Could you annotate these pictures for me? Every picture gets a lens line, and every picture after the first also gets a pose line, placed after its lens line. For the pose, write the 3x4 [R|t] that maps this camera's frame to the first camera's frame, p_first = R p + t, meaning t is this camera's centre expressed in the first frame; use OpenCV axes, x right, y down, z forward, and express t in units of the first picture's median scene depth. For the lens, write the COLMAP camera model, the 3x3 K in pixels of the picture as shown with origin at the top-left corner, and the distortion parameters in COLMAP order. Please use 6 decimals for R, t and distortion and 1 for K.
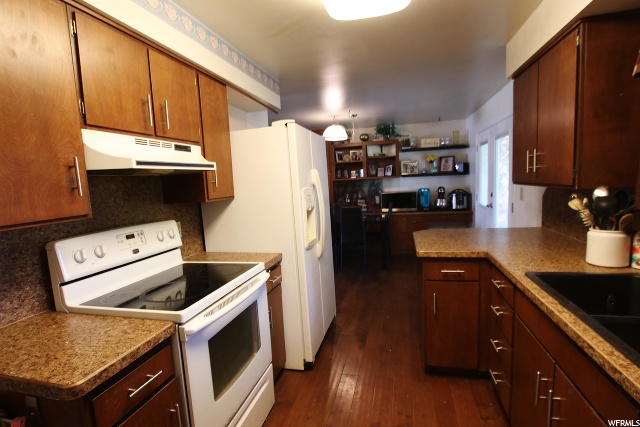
lens RADIAL K [[321.9, 0, 315.1], [0, 321.9, 216.6], [0, 0, 1]] dist [-0.006758, -0.001436]
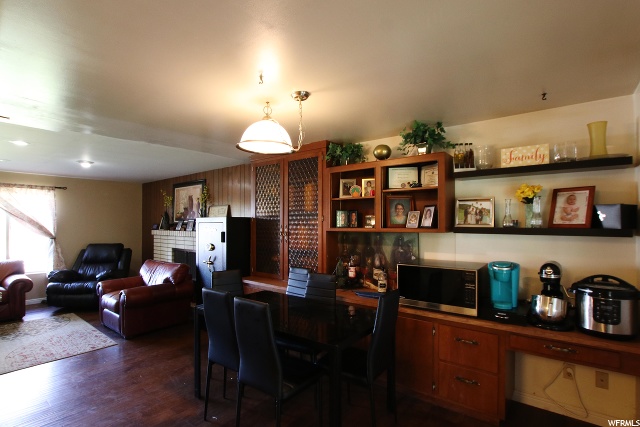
lens RADIAL K [[321.9, 0, 315.1], [0, 321.9, 216.6], [0, 0, 1]] dist [-0.006758, -0.001436]
pose [[0.903581, 0.043030, -0.426250, 0.286492], [-0.094607, 0.990422, -0.100569, -0.080288], [0.417840, 0.131198, 0.898998, 0.502890]]
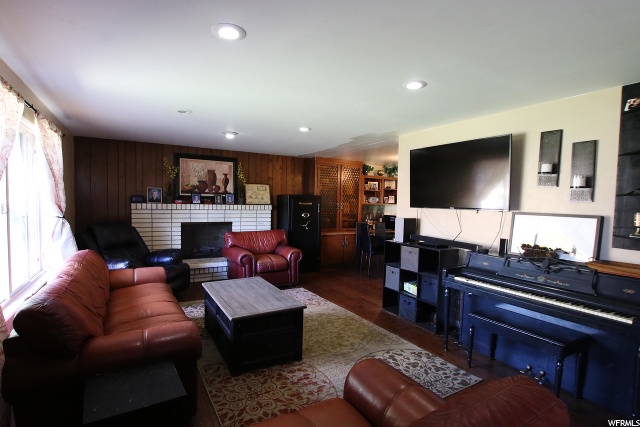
lens RADIAL K [[321.9, 0, 315.1], [0, 321.9, 216.6], [0, 0, 1]] dist [-0.006758, -0.001436]
pose [[0.695339, 0.034036, 0.717876, -0.979812], [0.023459, 0.997271, -0.070006, 0.017721], [-0.718299, 0.065518, 0.692642, 0.297719]]
